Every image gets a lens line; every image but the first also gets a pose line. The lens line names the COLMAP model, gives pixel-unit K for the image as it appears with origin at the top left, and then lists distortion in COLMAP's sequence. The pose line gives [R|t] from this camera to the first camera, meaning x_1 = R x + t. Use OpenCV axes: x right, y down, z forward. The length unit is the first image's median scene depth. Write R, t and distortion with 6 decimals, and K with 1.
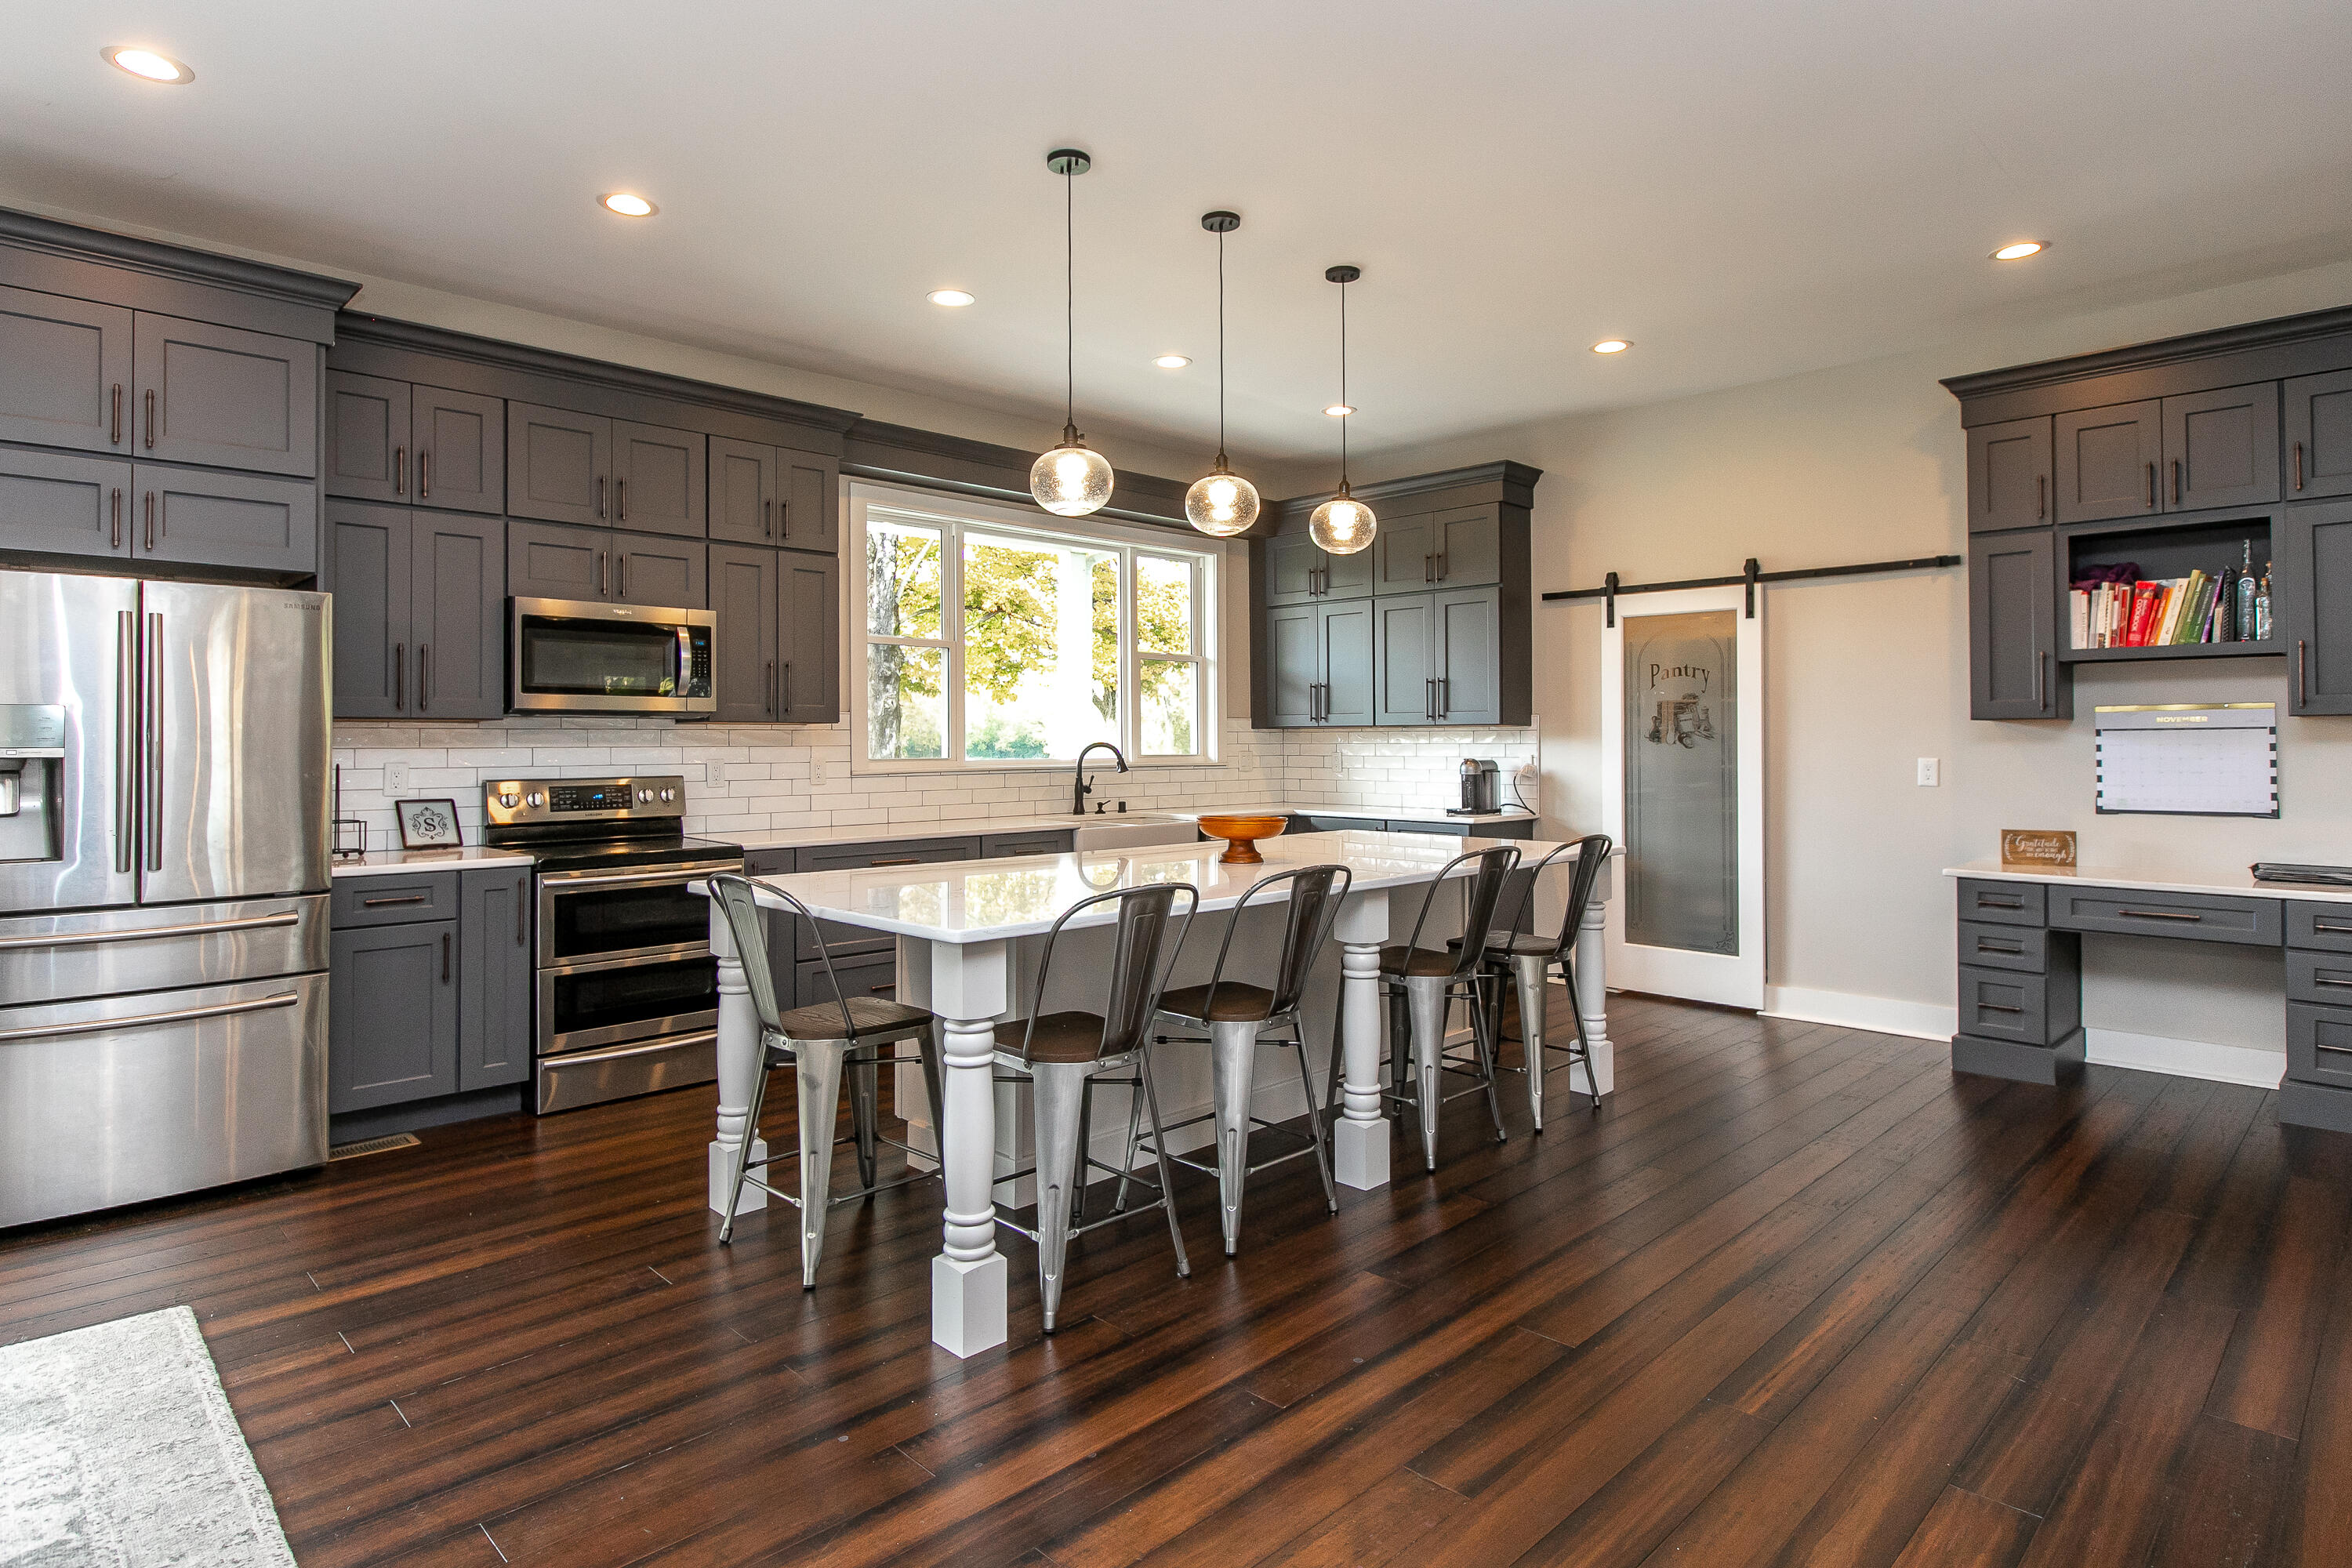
lens RADIAL K [[1267.2, 0, 1199.8], [0, 1267.2, 729.2], [0, 0, 1]] dist [0.000995, -0.002134]
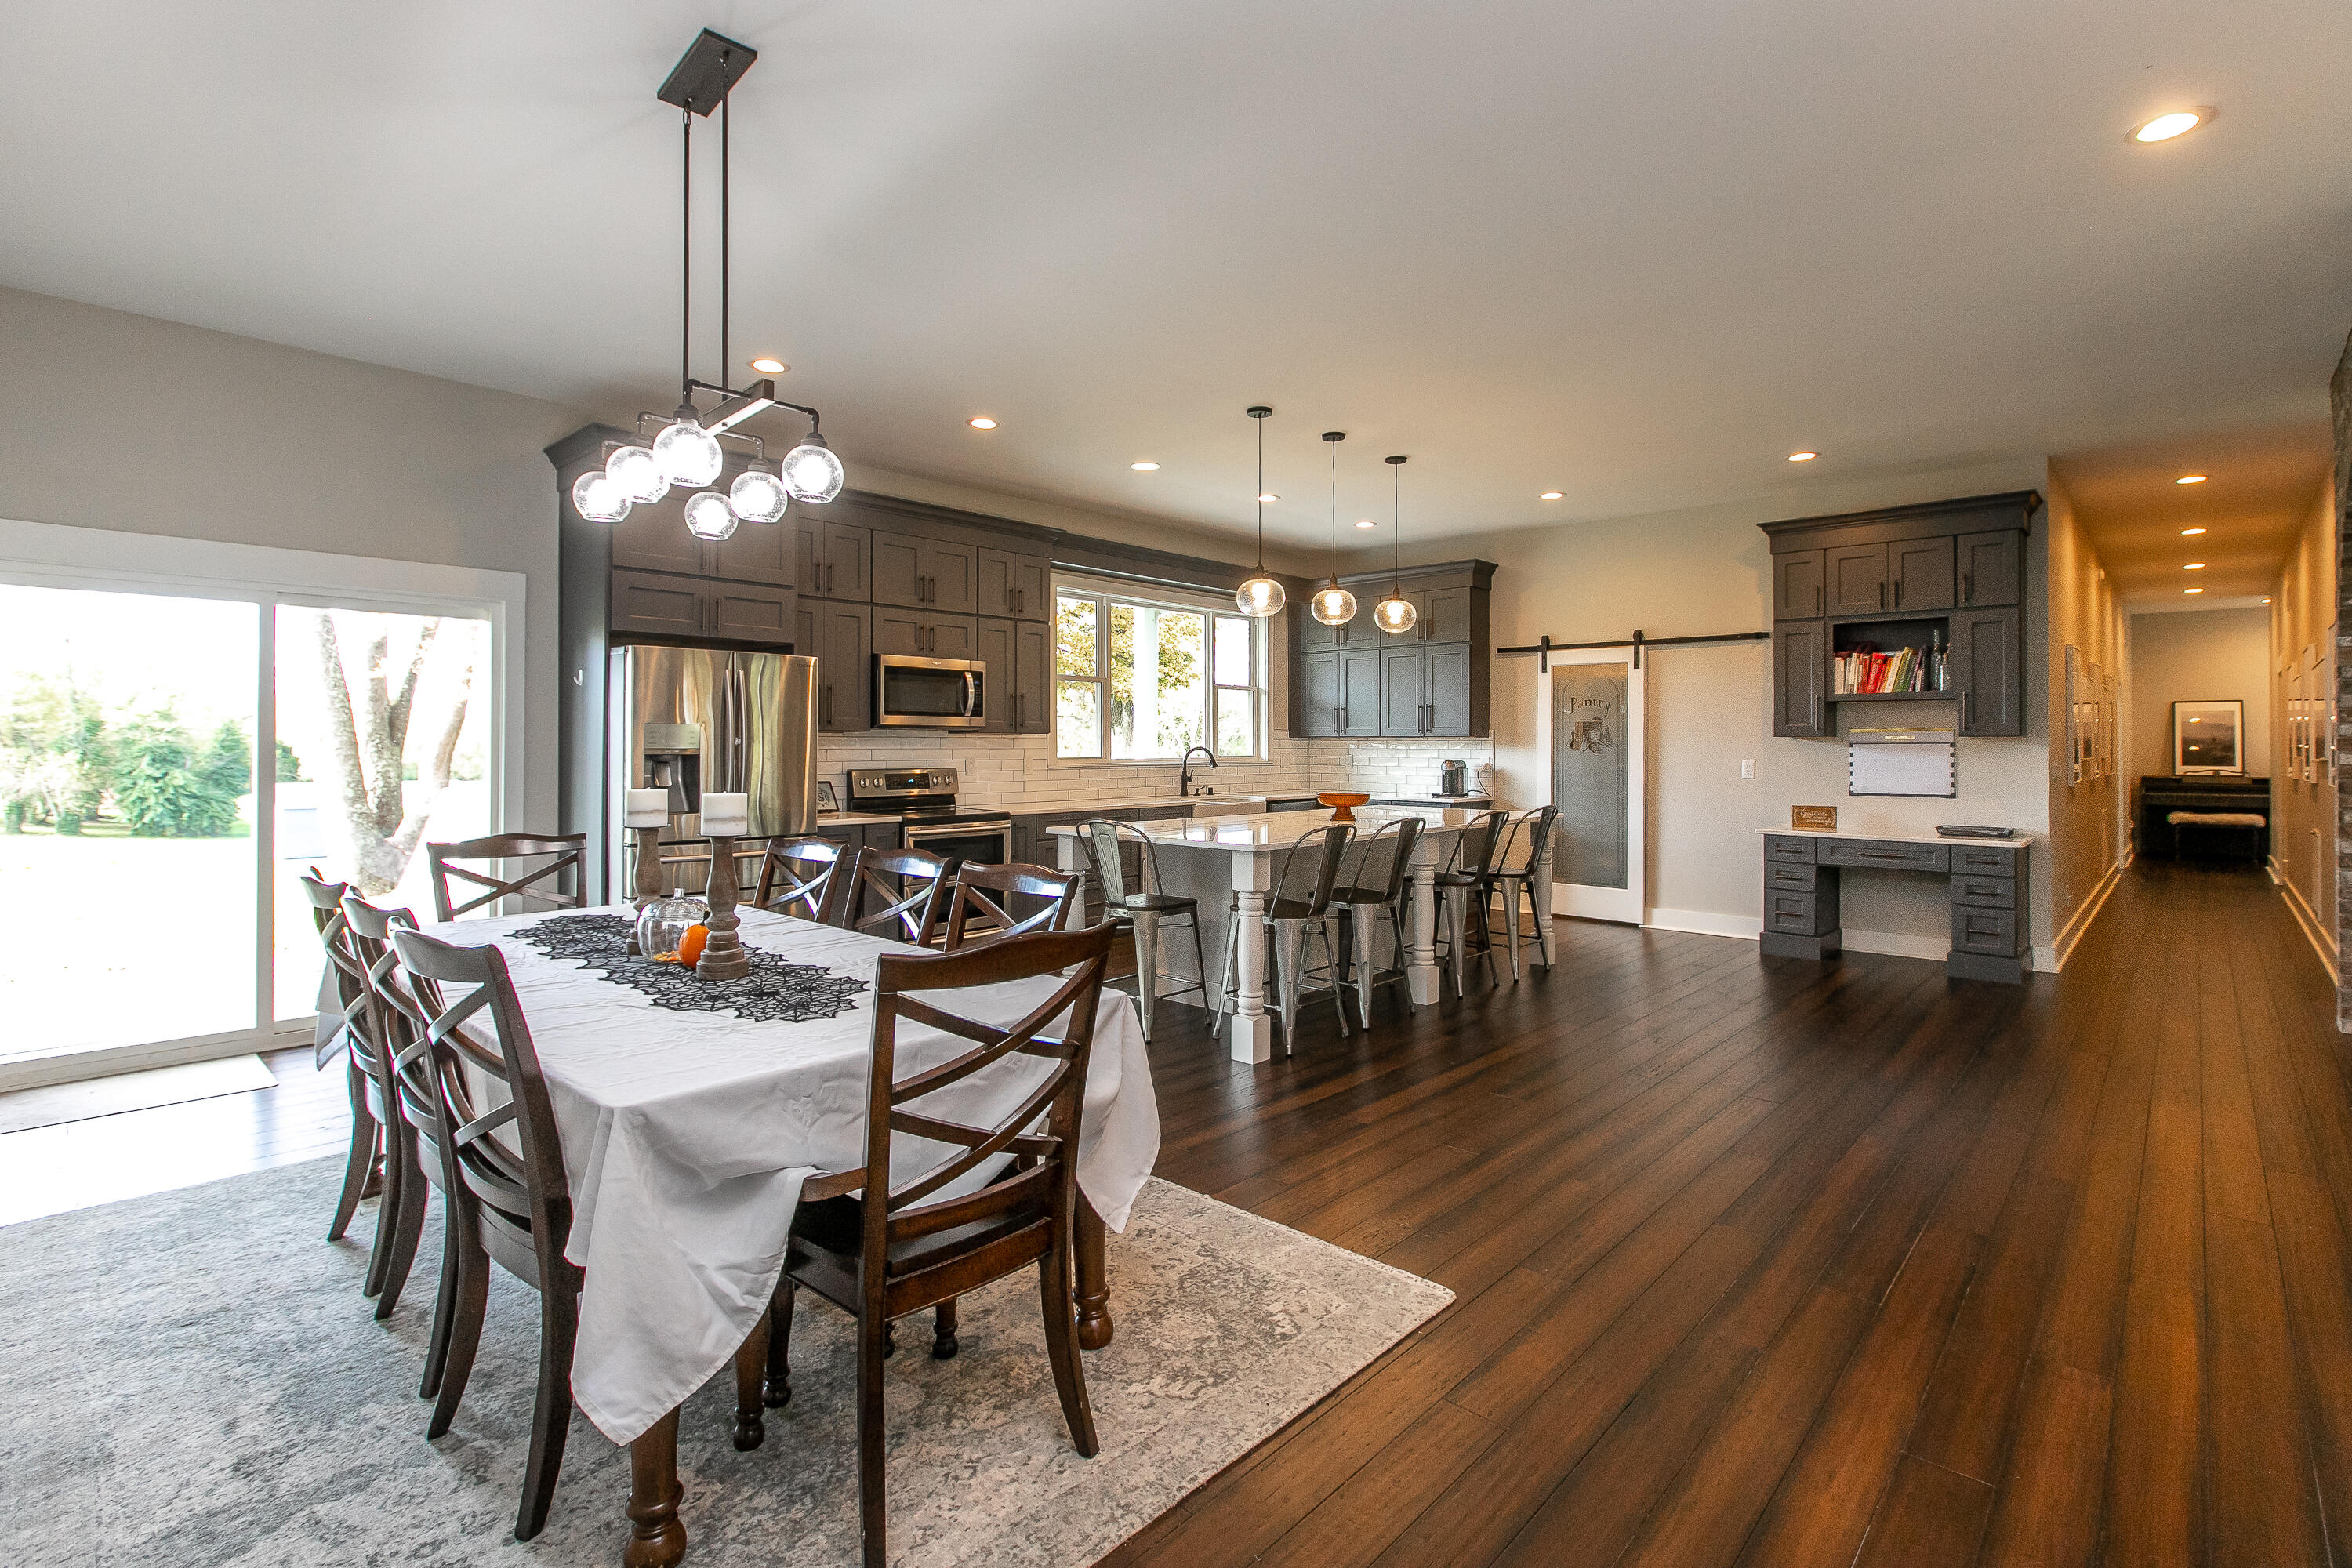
lens RADIAL K [[1085.5, 0, 1198.2], [0, 1085.5, 742.0], [0, 0, 1]] dist [-0.000485, 0.000205]
pose [[0.999153, 0.006223, 0.040683, -0.183064], [-0.006557, 0.999946, 0.008066, -0.007378], [-0.040631, -0.008326, 0.999140, -0.357699]]
